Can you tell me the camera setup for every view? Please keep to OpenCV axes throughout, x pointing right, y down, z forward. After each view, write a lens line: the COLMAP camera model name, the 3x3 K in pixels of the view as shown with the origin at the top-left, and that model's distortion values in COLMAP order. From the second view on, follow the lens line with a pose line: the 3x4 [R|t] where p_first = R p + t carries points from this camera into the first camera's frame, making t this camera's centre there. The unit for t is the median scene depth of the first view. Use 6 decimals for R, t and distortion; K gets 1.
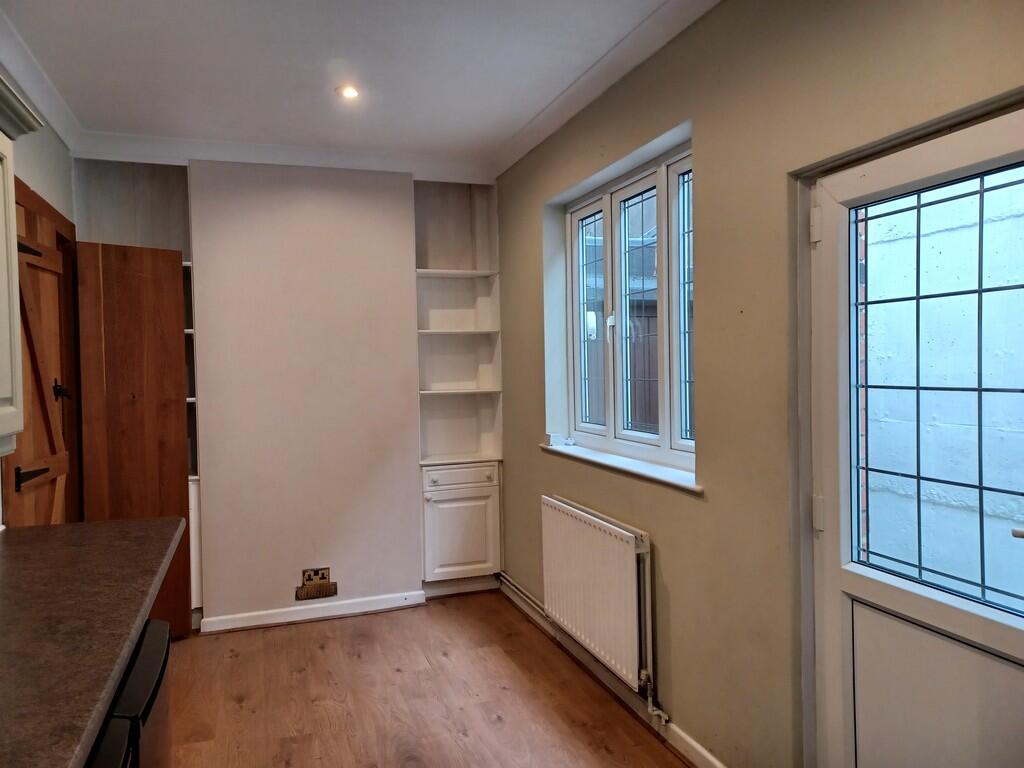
lens RADIAL K [[742.6, 0, 509.2], [0, 742.6, 385.2], [0, 0, 1]] dist [0.041041, -0.024562]
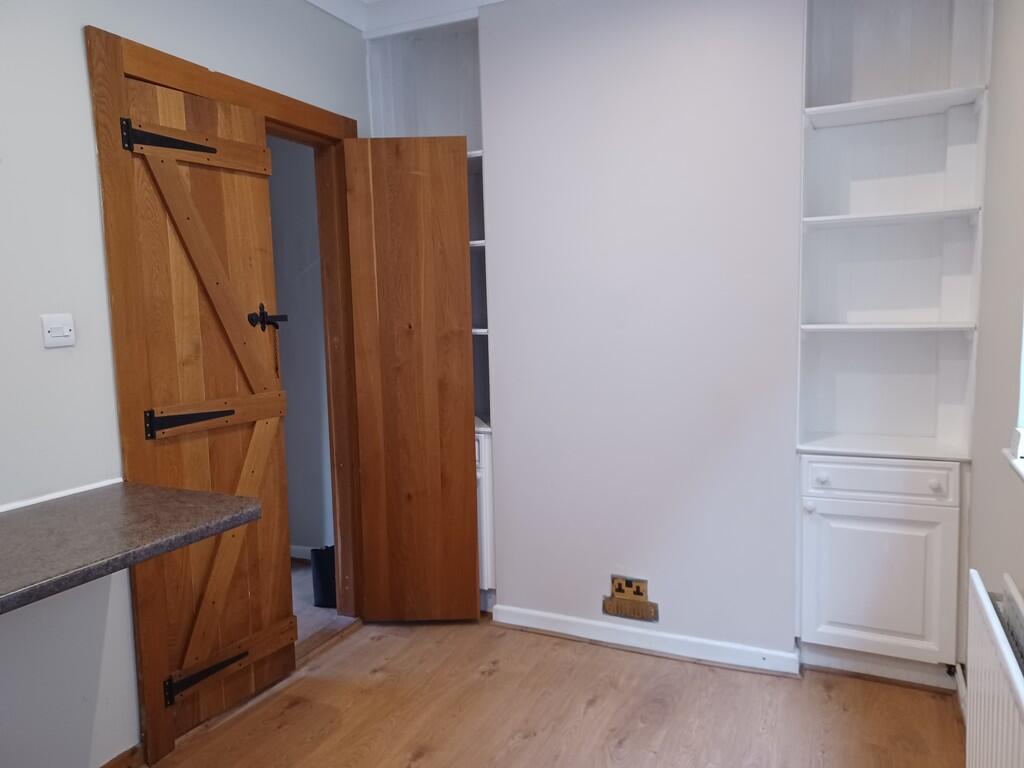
lens RADIAL K [[742.6, 0, 503.9], [0, 742.6, 386.7], [0, 0, 1]] dist [0.041041, -0.024562]
pose [[0.713972, 0.076151, -0.696021, 0.130146], [-0.005960, 0.994693, 0.102715, -0.002951], [0.700149, -0.069188, 0.710636, 0.435536]]
